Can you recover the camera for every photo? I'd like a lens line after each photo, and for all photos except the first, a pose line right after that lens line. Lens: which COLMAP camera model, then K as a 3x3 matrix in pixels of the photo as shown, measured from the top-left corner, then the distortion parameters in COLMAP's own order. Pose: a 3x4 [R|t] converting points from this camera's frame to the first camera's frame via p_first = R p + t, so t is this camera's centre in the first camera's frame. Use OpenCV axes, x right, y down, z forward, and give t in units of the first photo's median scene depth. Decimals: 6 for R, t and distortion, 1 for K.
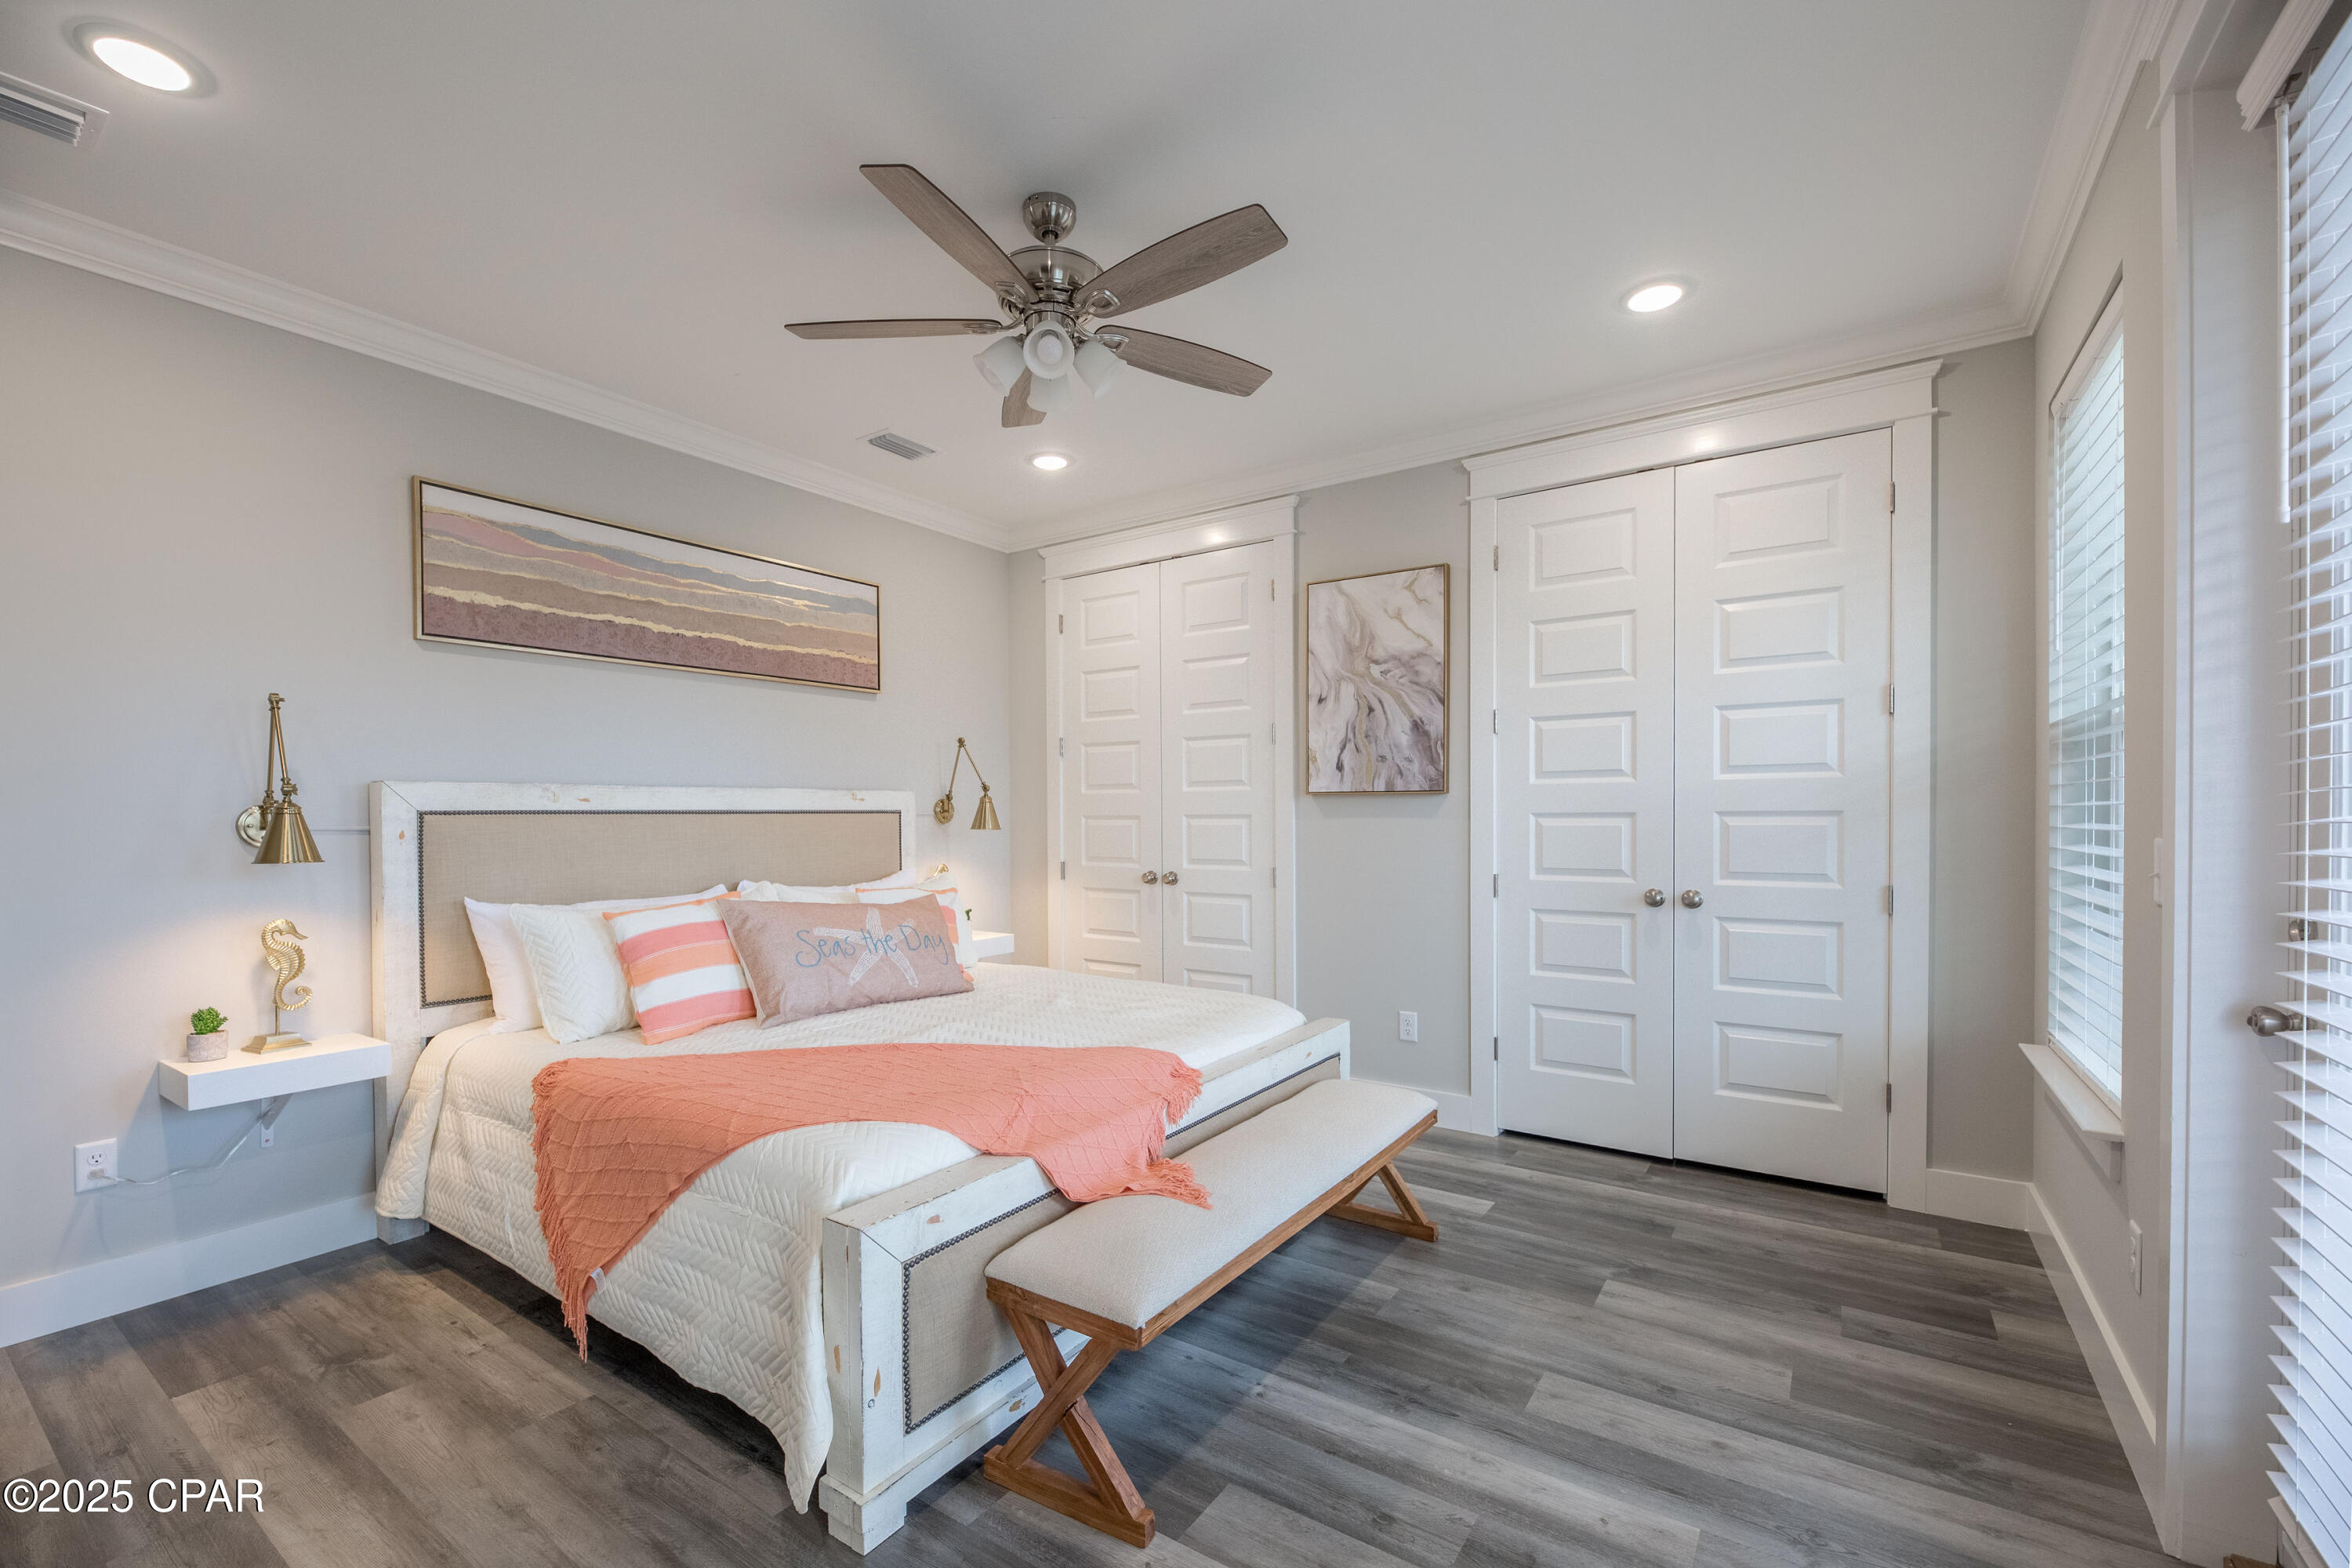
lens RADIAL K [[951.1, 0, 1185.9], [0, 951.1, 817.4], [0, 0, 1]] dist [-0.007059, 0.000170]
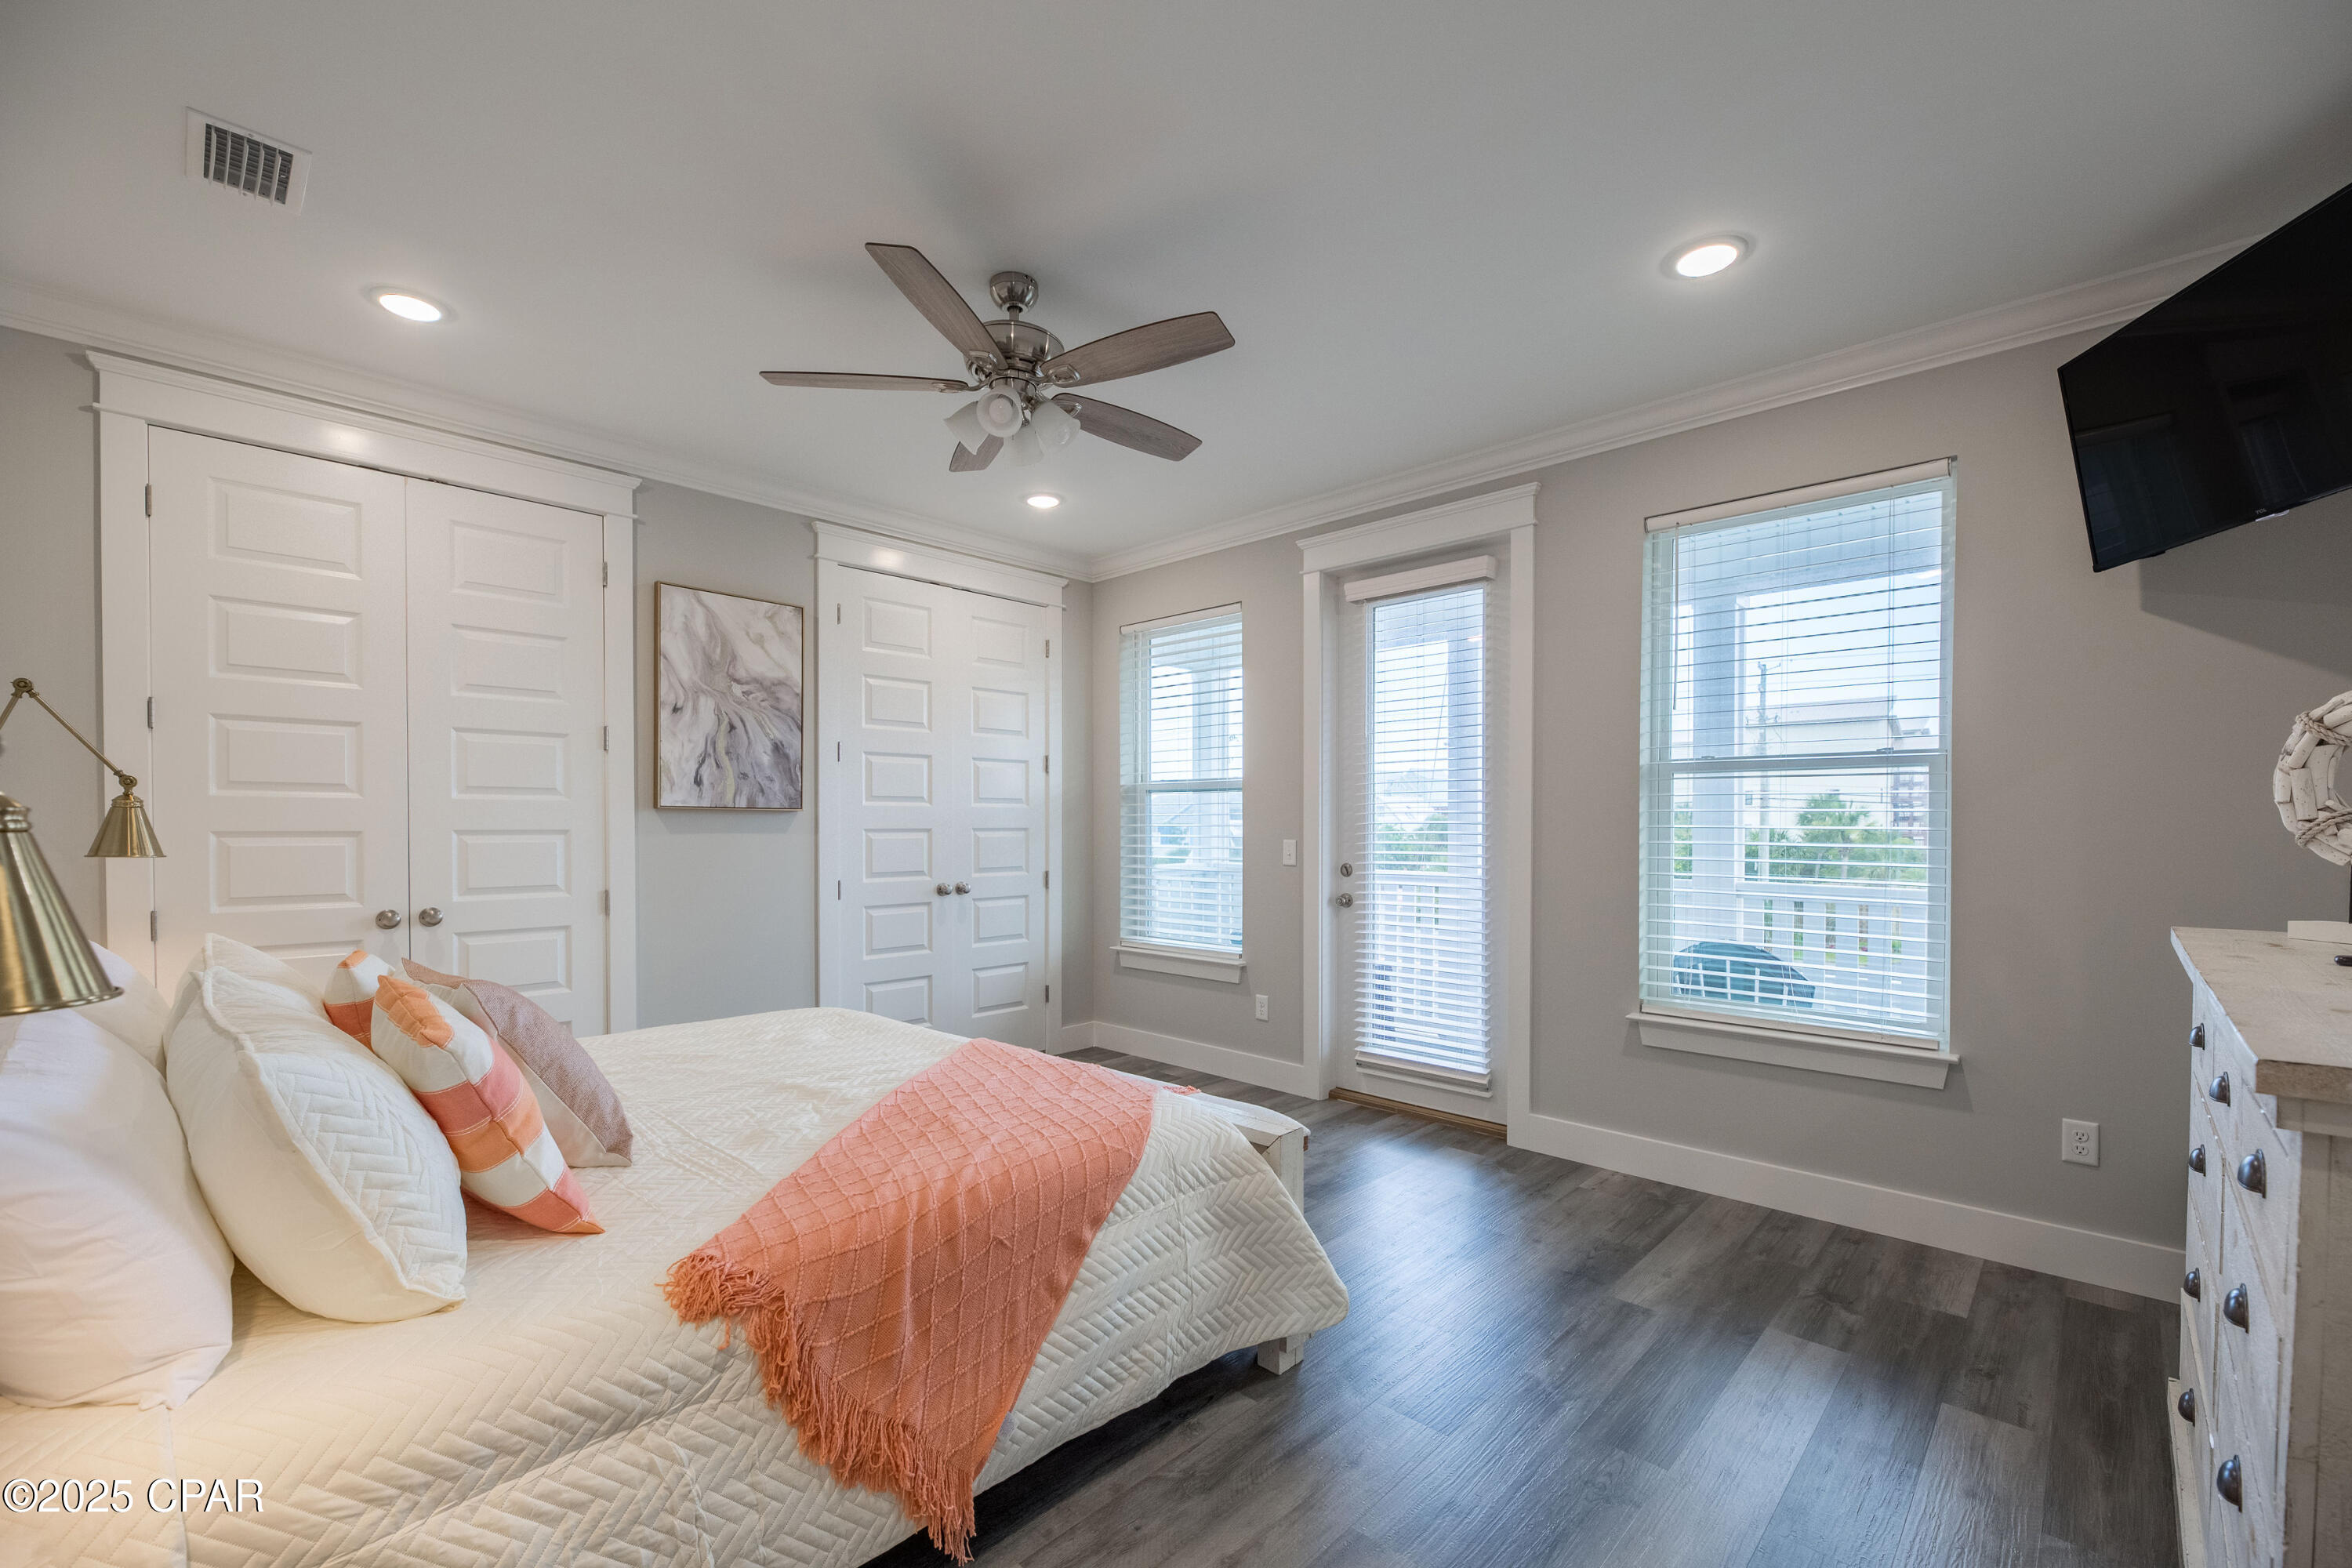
lens RADIAL K [[970.5, 0, 1208.4], [0, 970.5, 809.4], [0, 0, 1]] dist [-0.026324, 0.000064]
pose [[0.145192, 0.016771, 0.989261, -0.770648], [-0.002014, 0.999859, -0.016655, -0.009351], [-0.989401, 0.000426, 0.145205, 0.356365]]
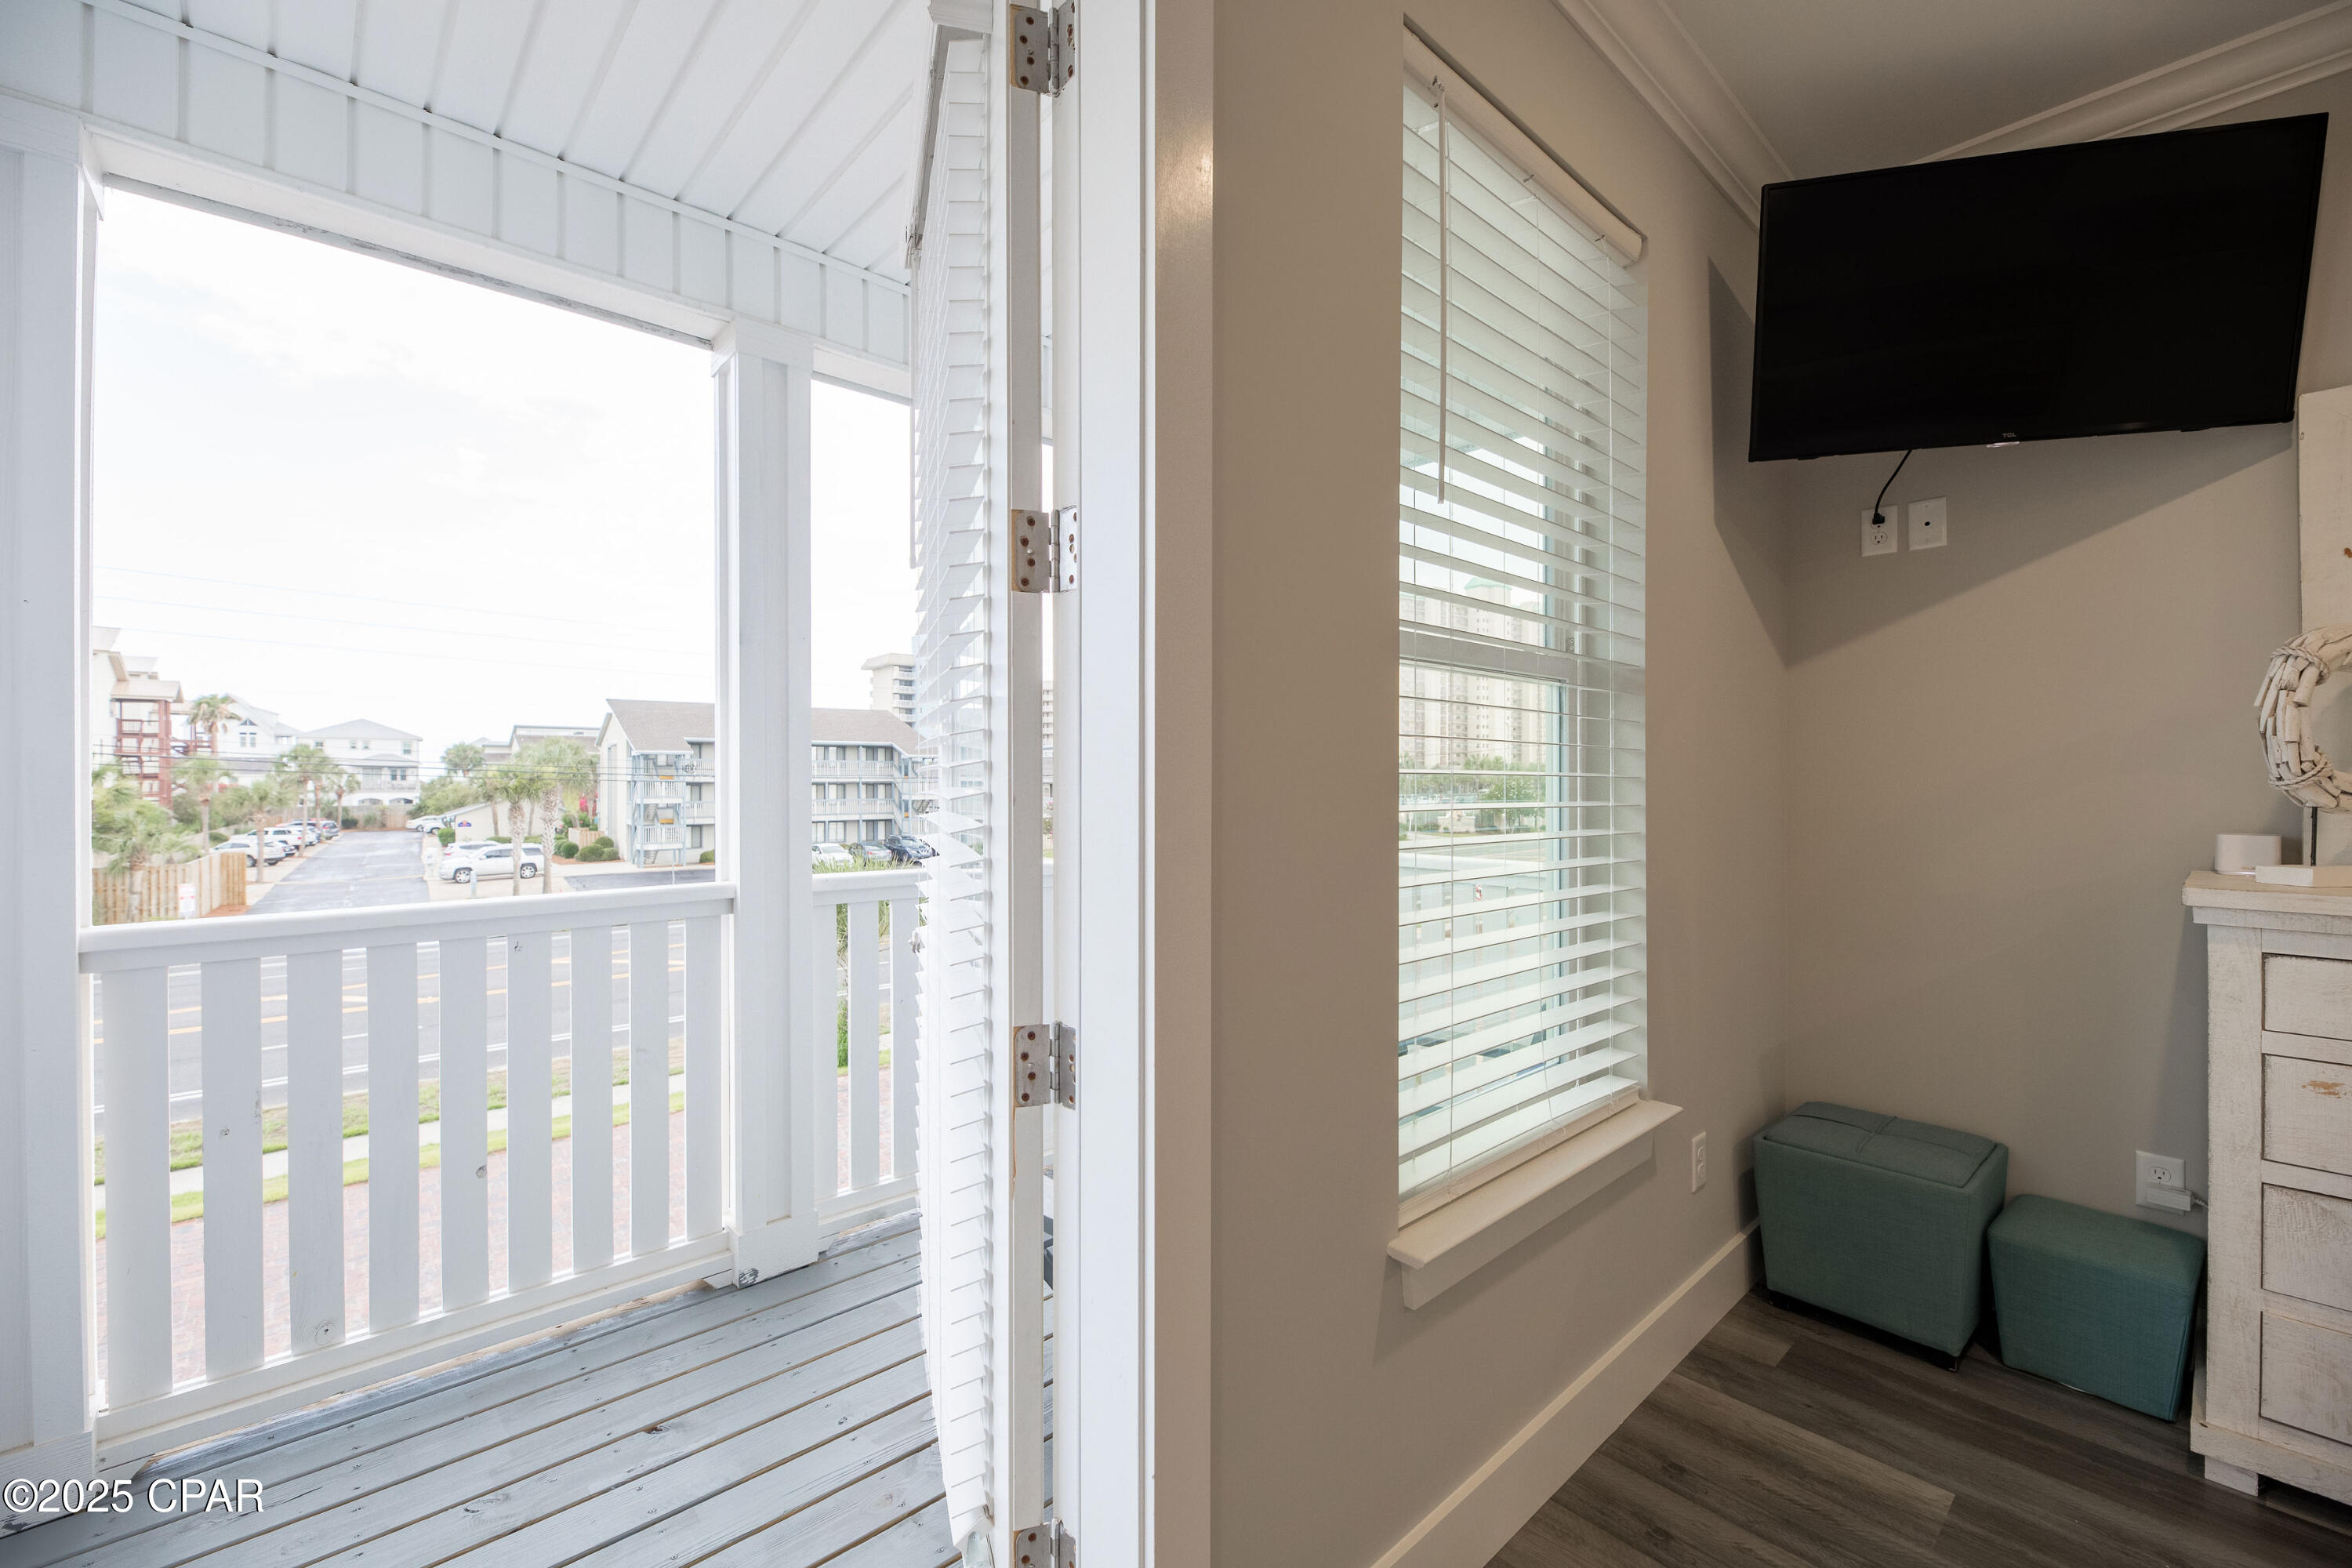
lens RADIAL K [[982.2, 0, 1176.8], [0, 982.2, 773.7], [0, 0, 1]] dist [0.012084, -0.005953]
pose [[-0.973230, 0.009117, 0.229654, 0.208480], [0.007077, 0.999928, -0.009706, -0.003331], [-0.229726, -0.007821, -0.973224, 0.470167]]
